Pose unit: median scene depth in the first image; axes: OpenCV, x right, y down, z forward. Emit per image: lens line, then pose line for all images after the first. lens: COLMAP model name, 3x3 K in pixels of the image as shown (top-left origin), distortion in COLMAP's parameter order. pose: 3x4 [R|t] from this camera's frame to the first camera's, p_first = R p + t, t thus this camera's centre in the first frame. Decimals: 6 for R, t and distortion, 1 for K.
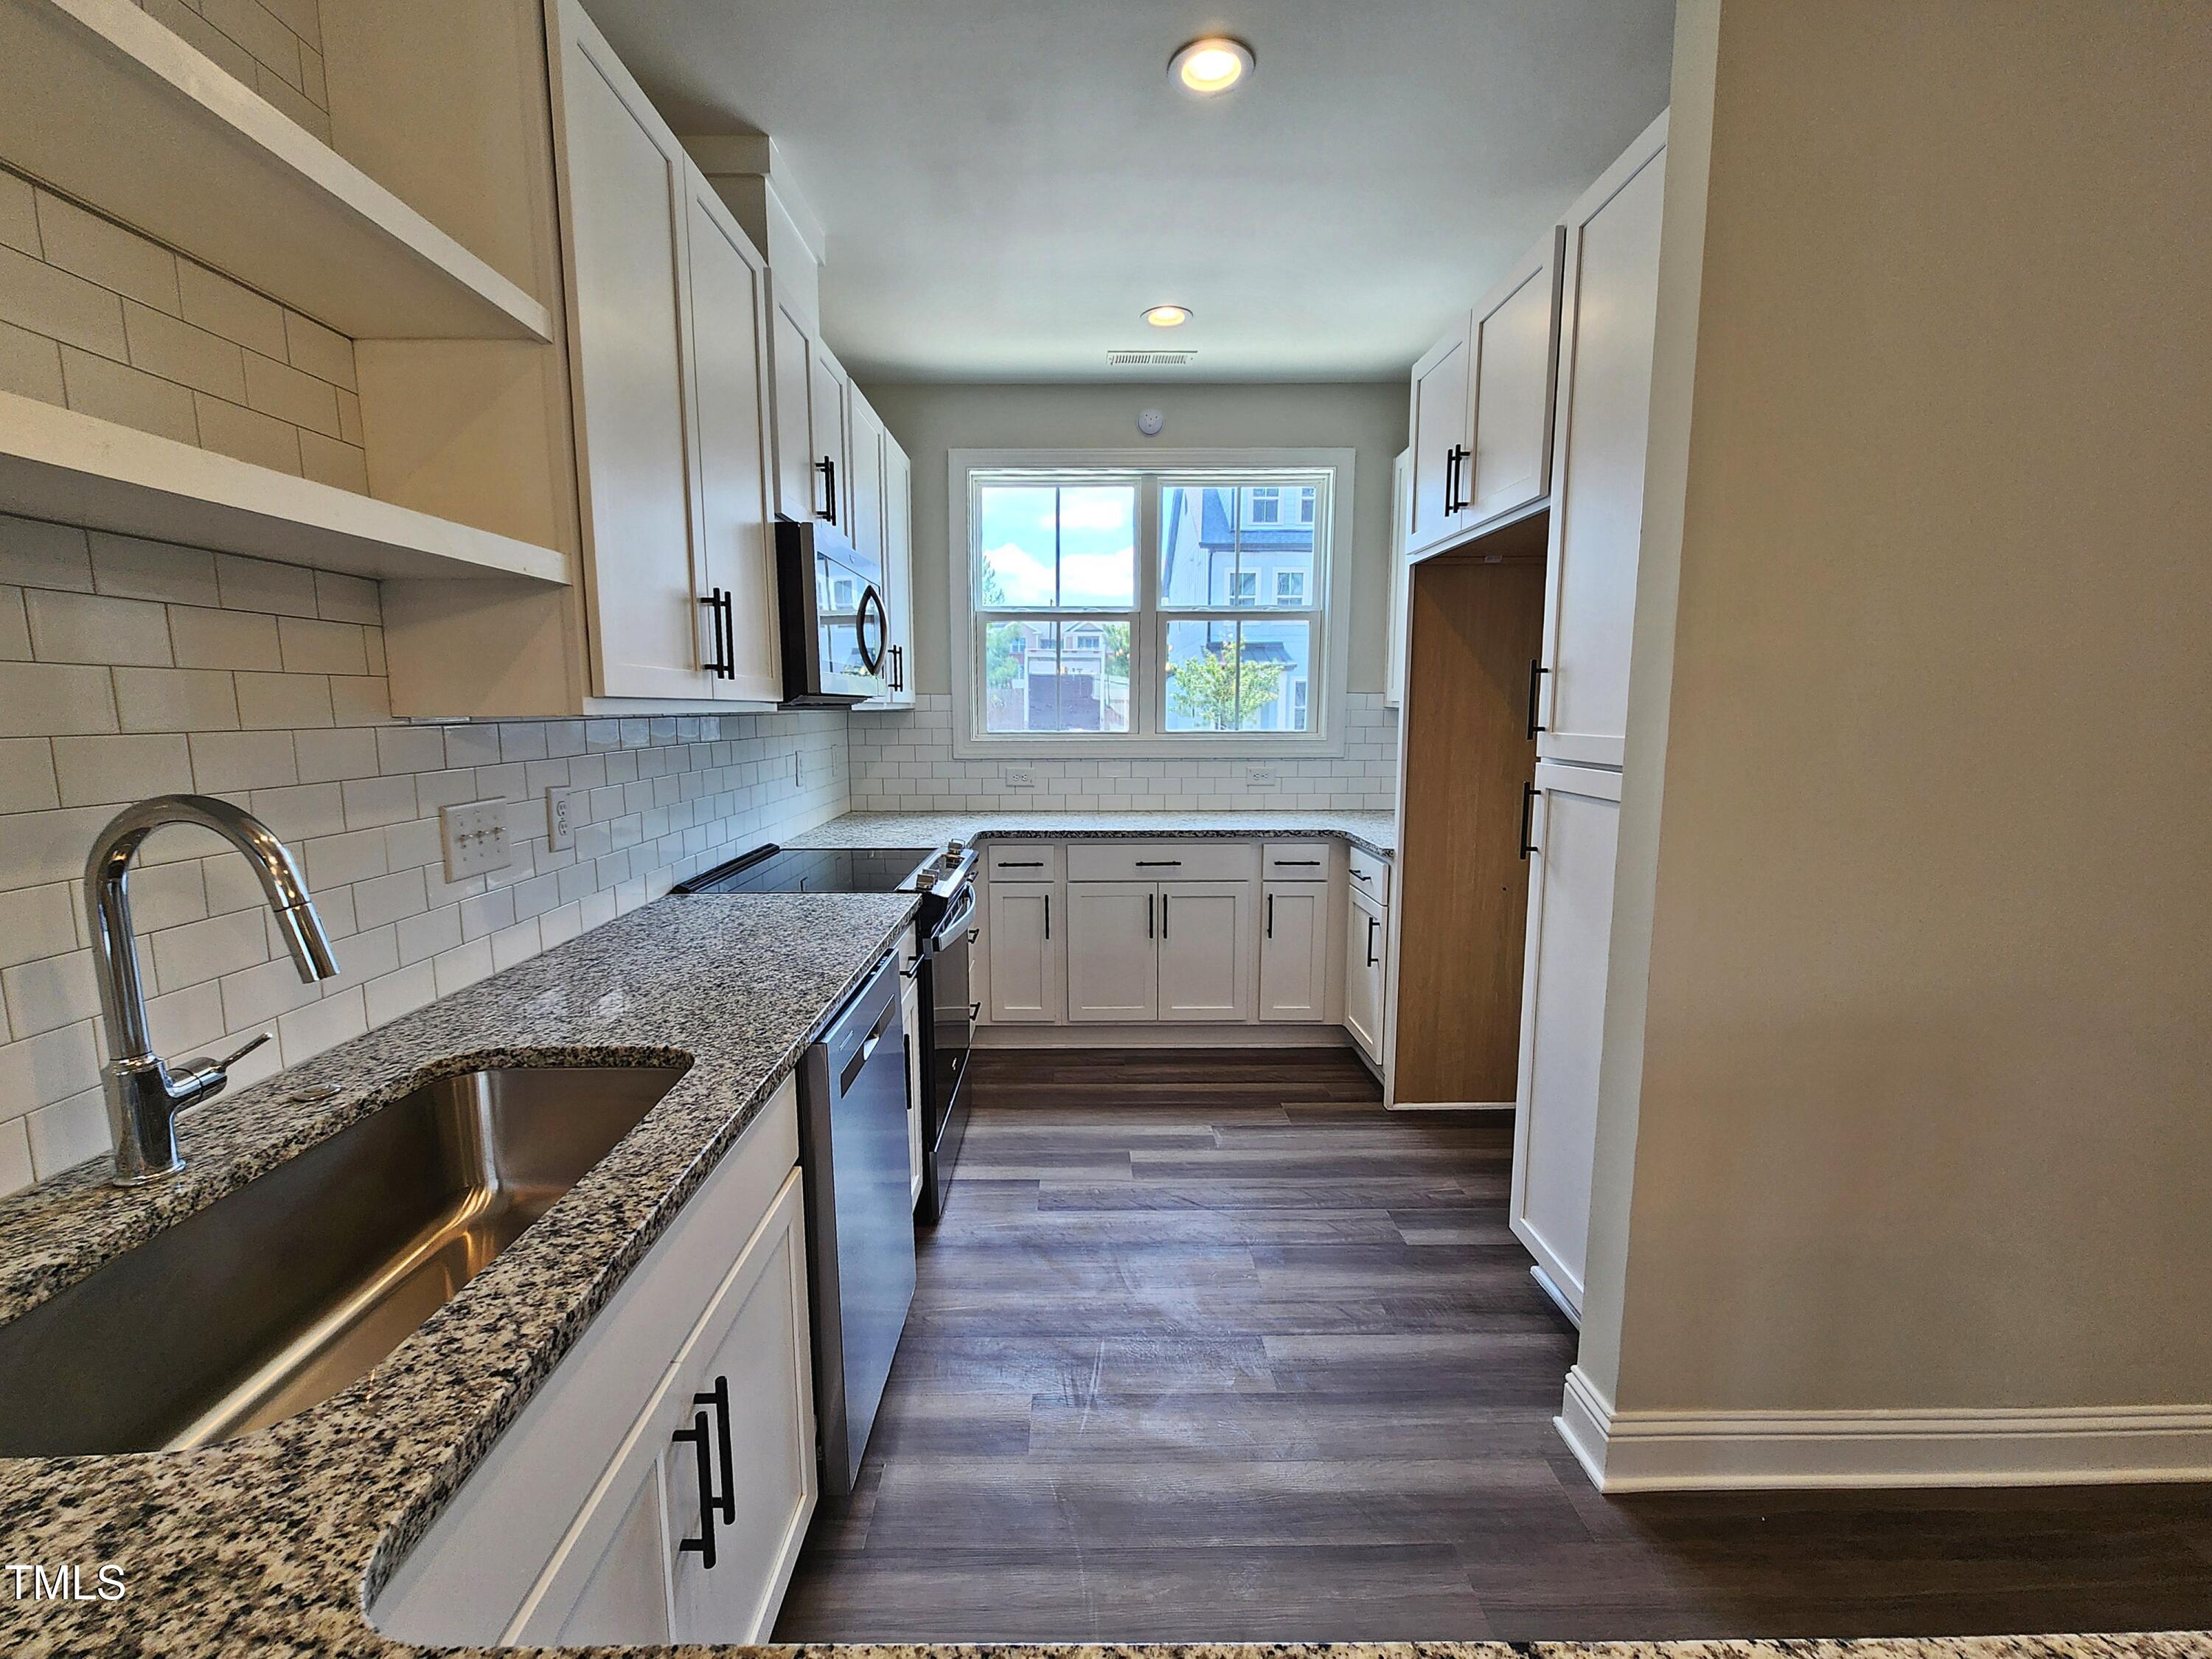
lens RADIAL K [[955.9, 0, 1095.2], [0, 955.9, 835.7], [0, 0, 1]] dist [-0.003456, -0.000365]
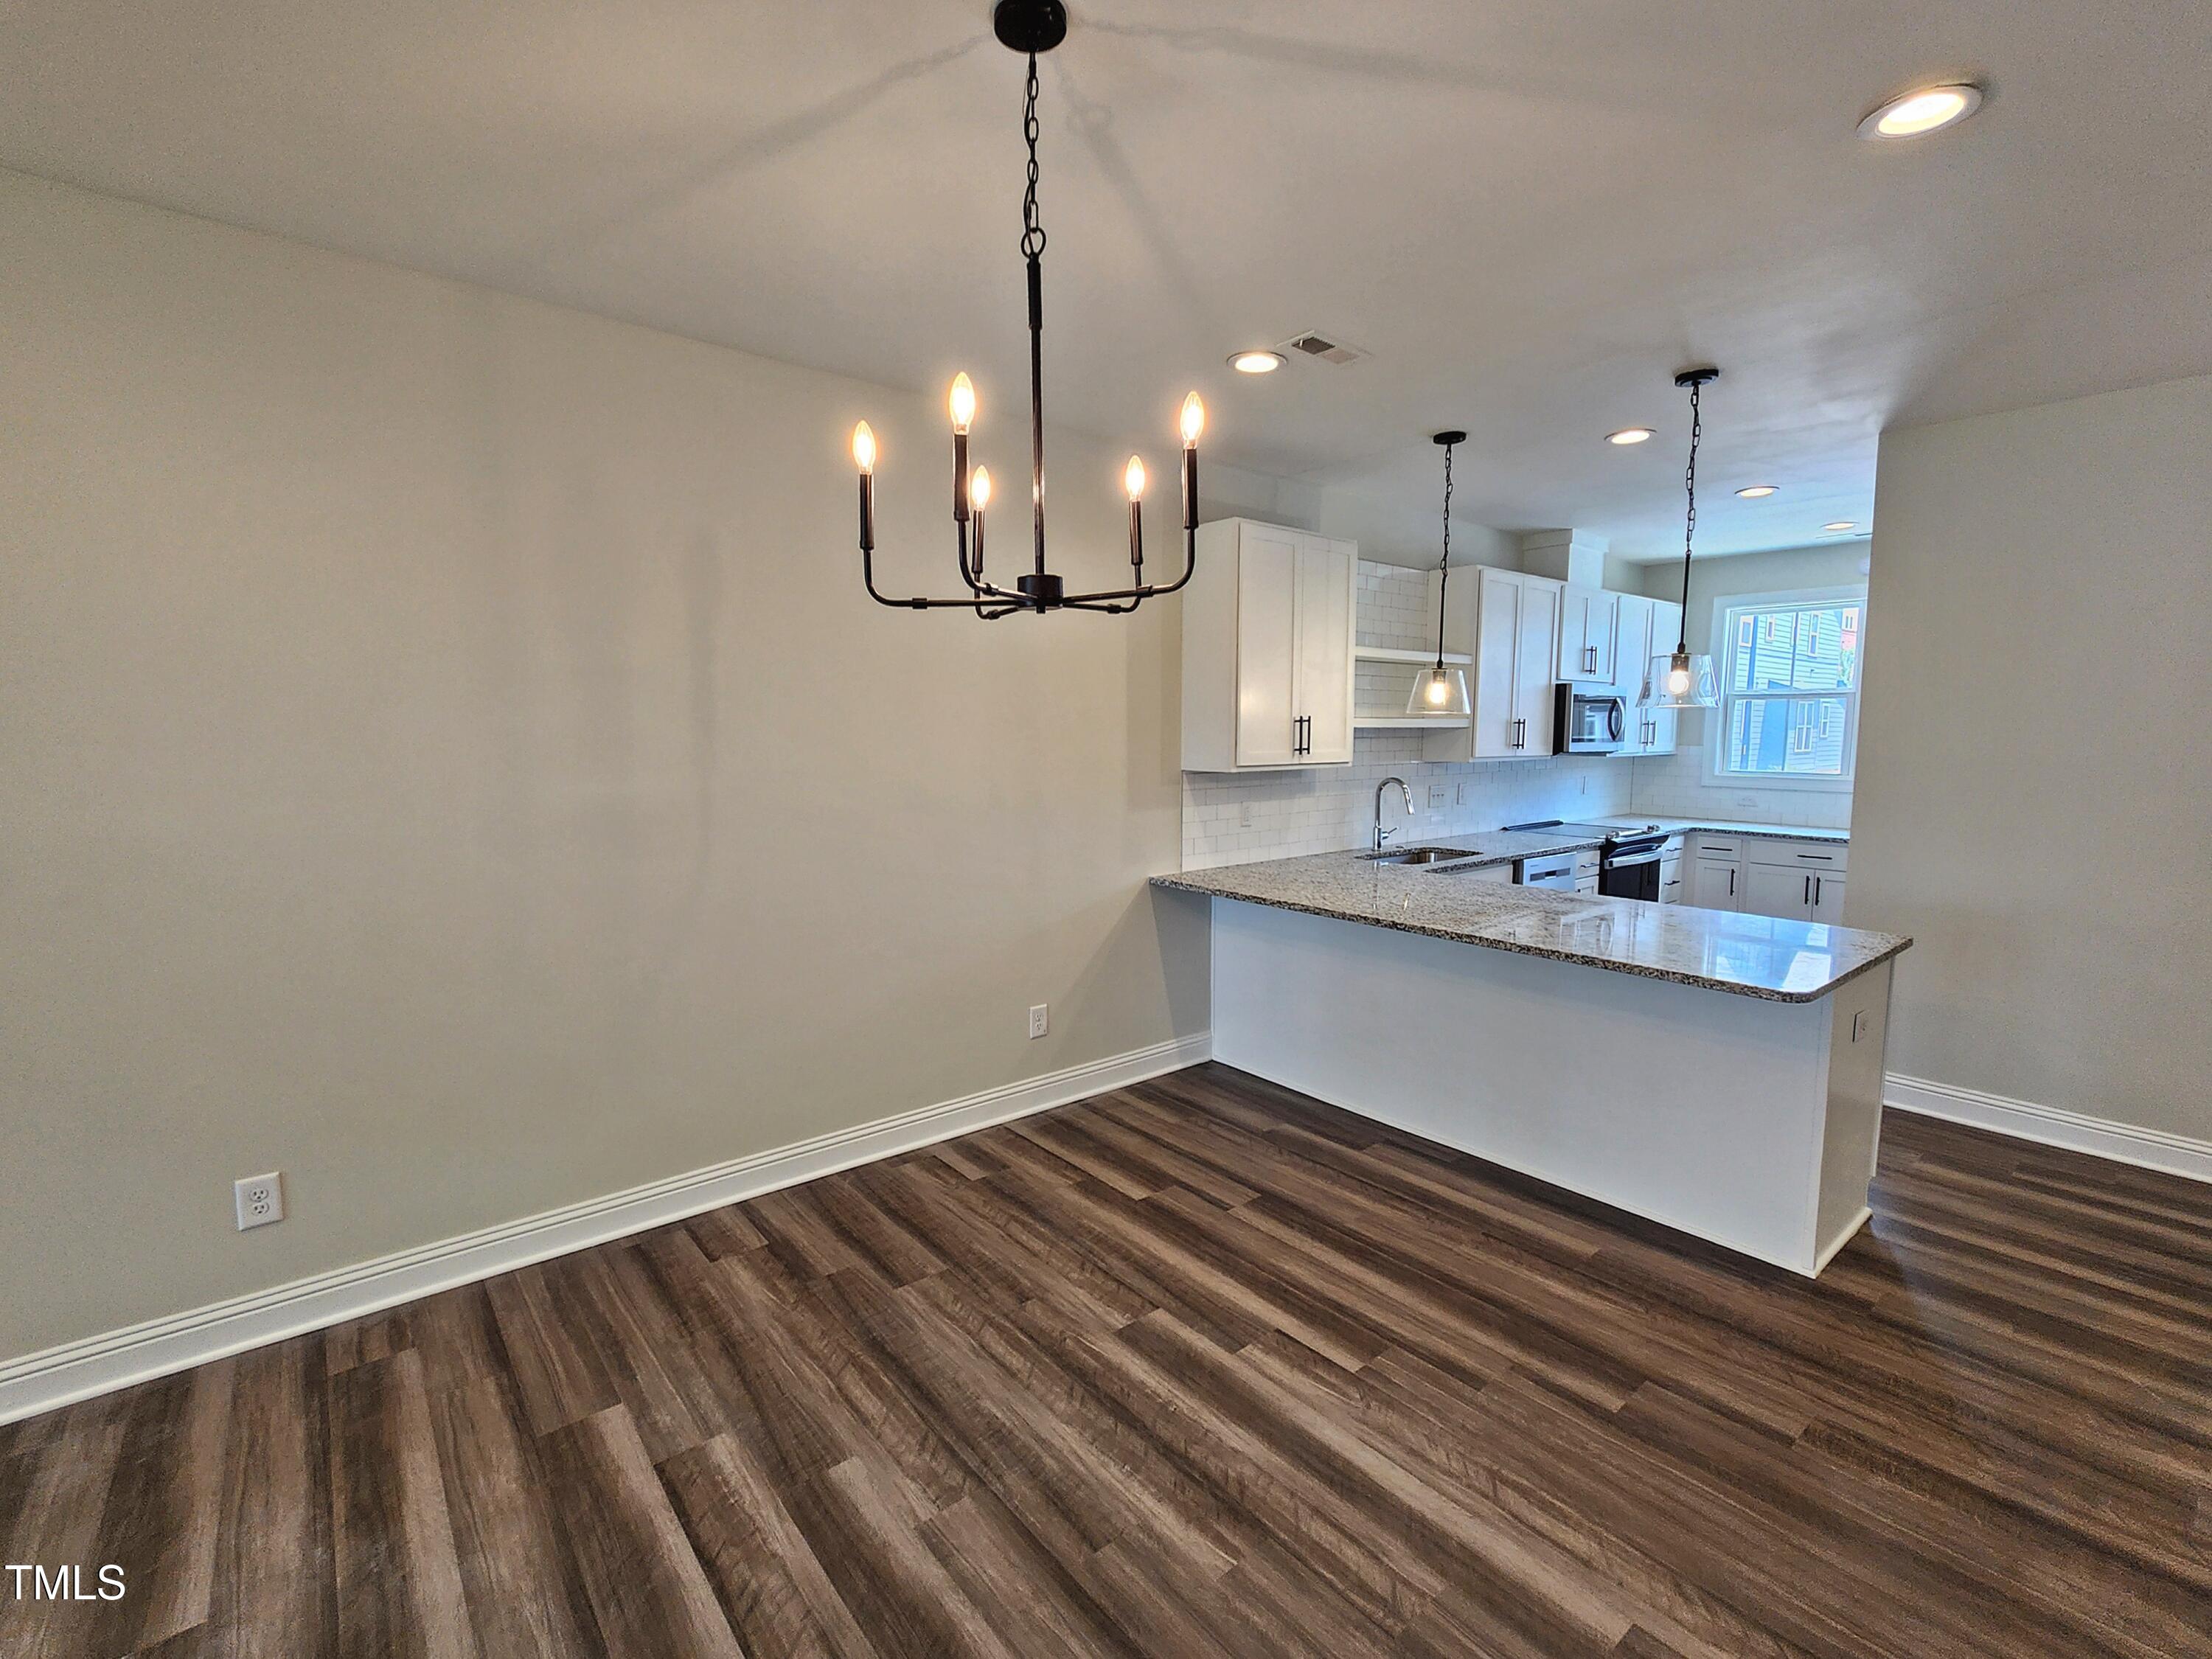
lens RADIAL K [[993.3, 0, 1073.3], [0, 993.3, 828.6], [0, 0, 1]] dist [-0.004185, -0.000921]
pose [[0.612513, 0.084392, -0.785943, 0.676973], [-0.109372, 0.993769, 0.021470, 0.092055], [0.782858, 0.072810, 0.617926, -1.101168]]
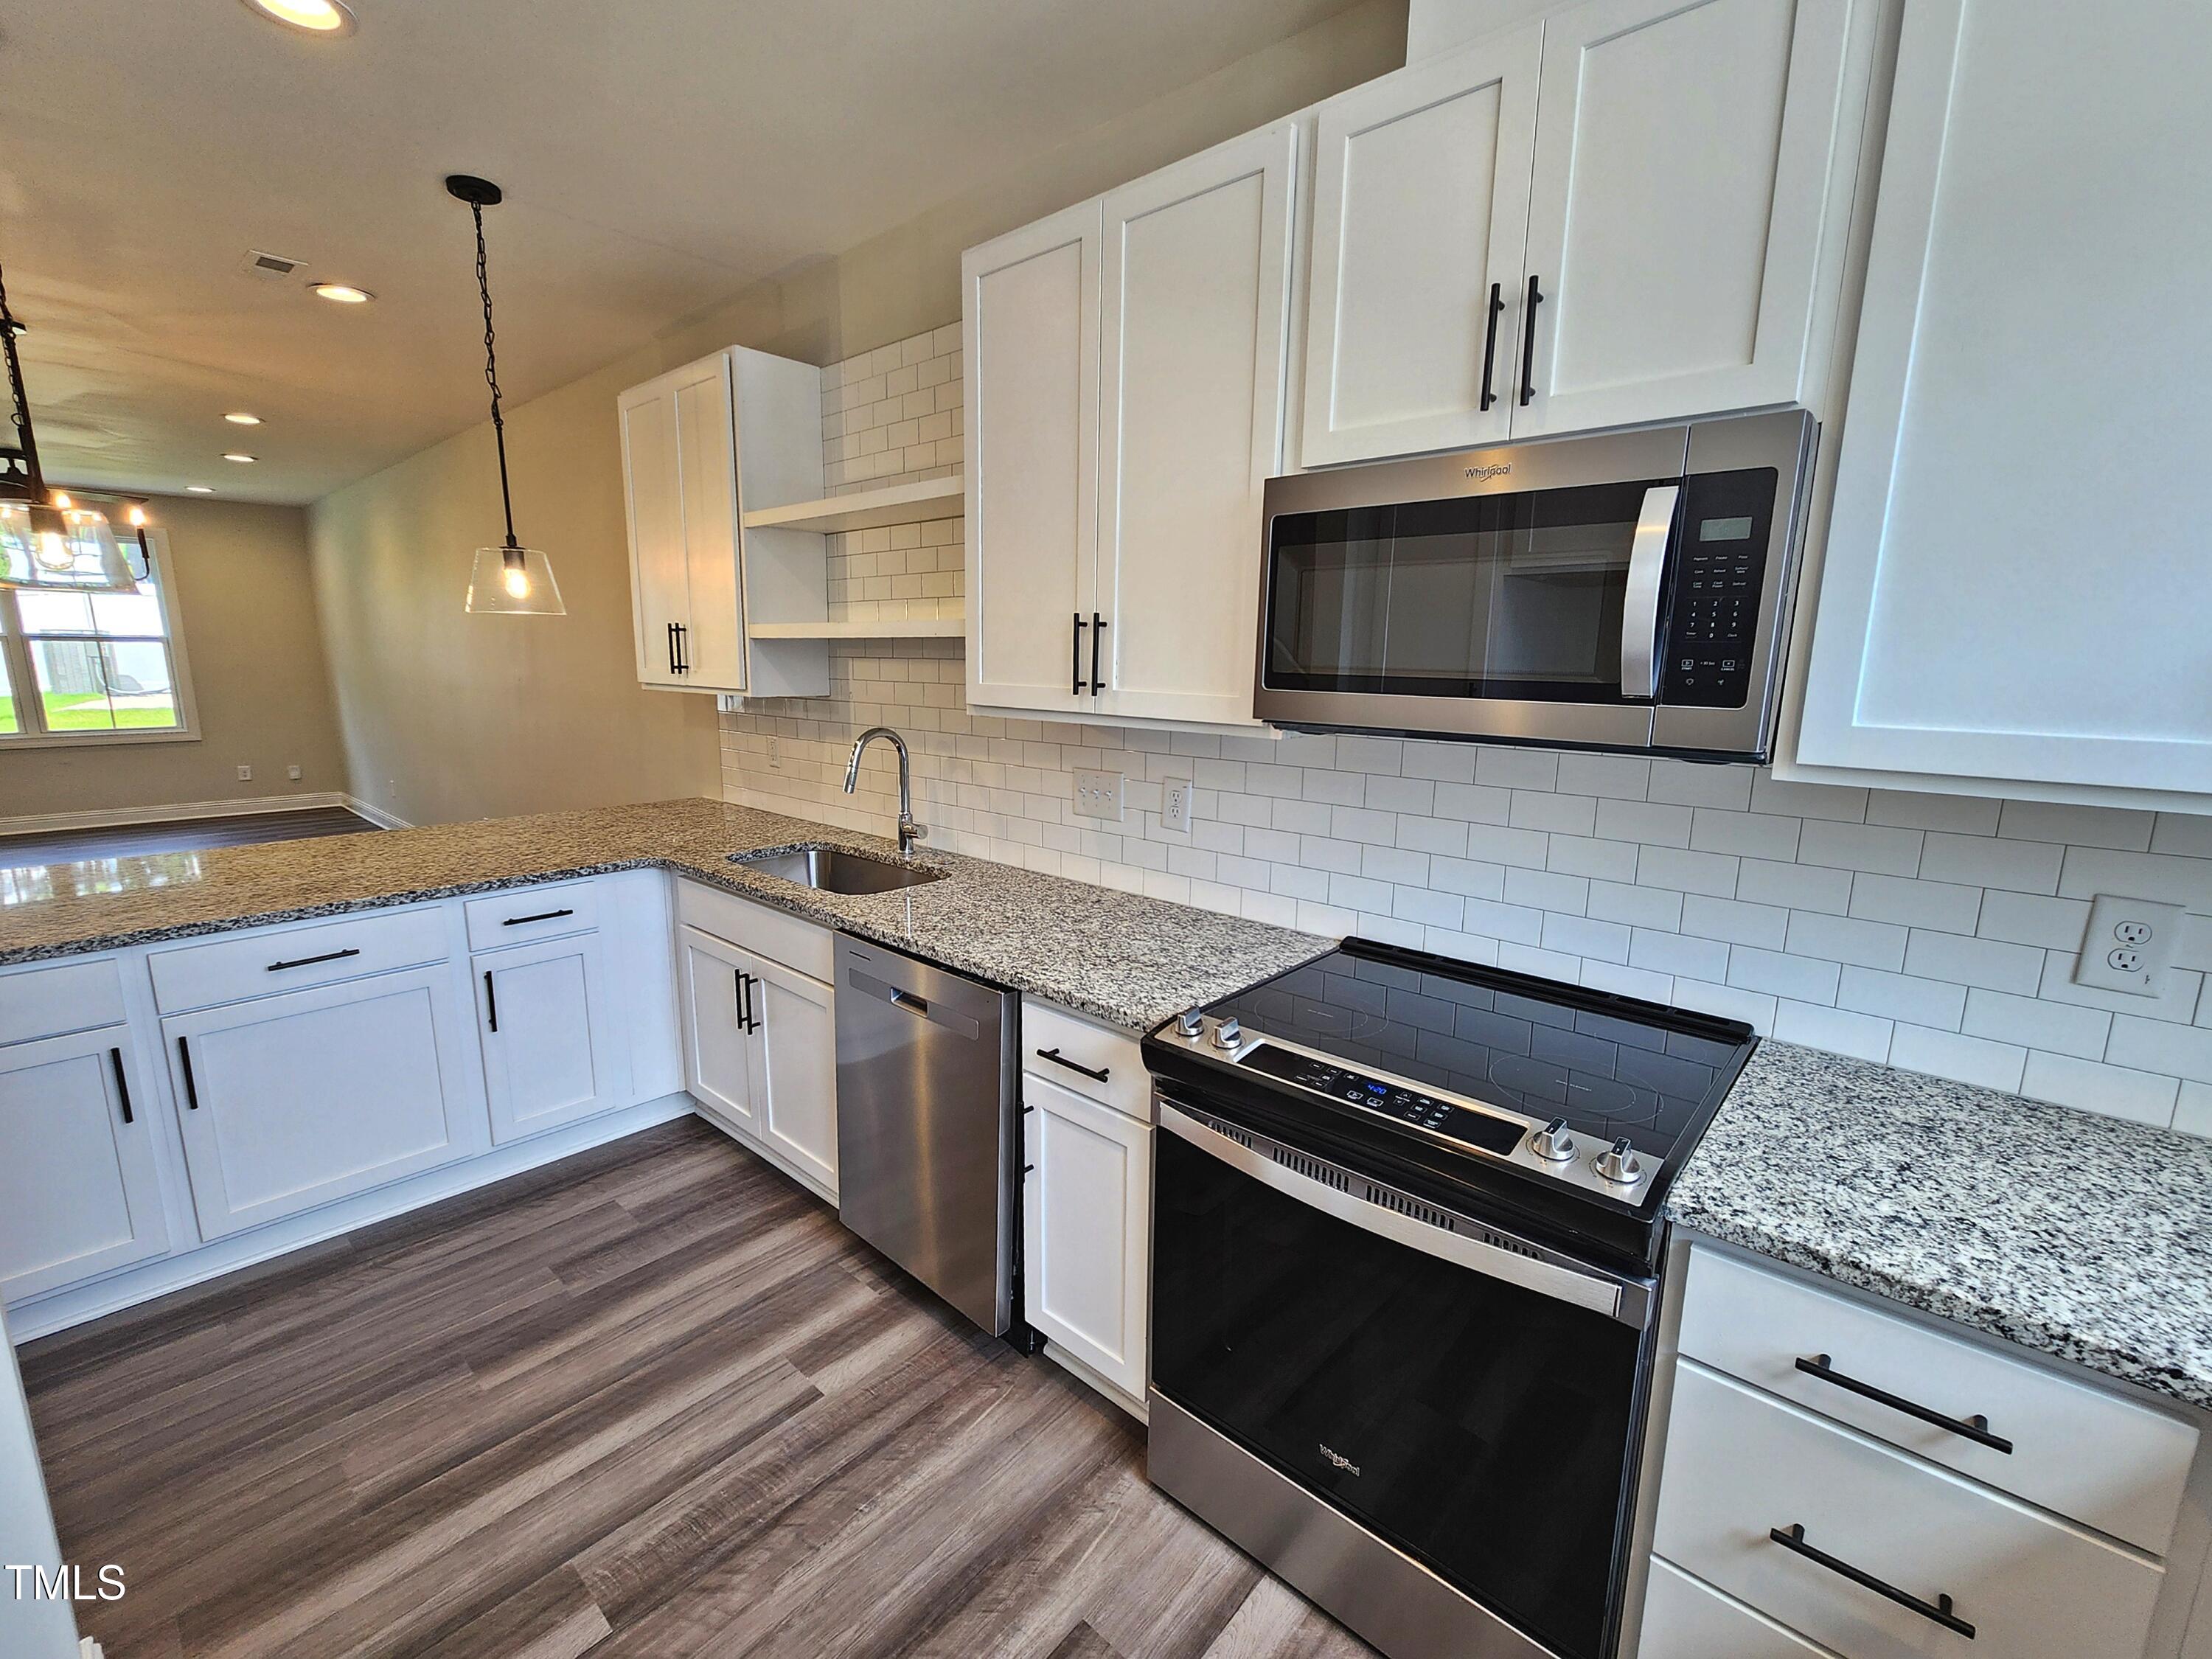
lens RADIAL K [[921.5, 0, 1086.8], [0, 921.5, 831.7], [0, 0, 1]] dist [-0.002308, -0.000341]
pose [[-0.682479, 0.128341, -0.719549, 0.226069], [-0.113048, 0.954082, 0.277396, -0.178693], [0.722110, 0.270660, -0.636632, 0.992677]]
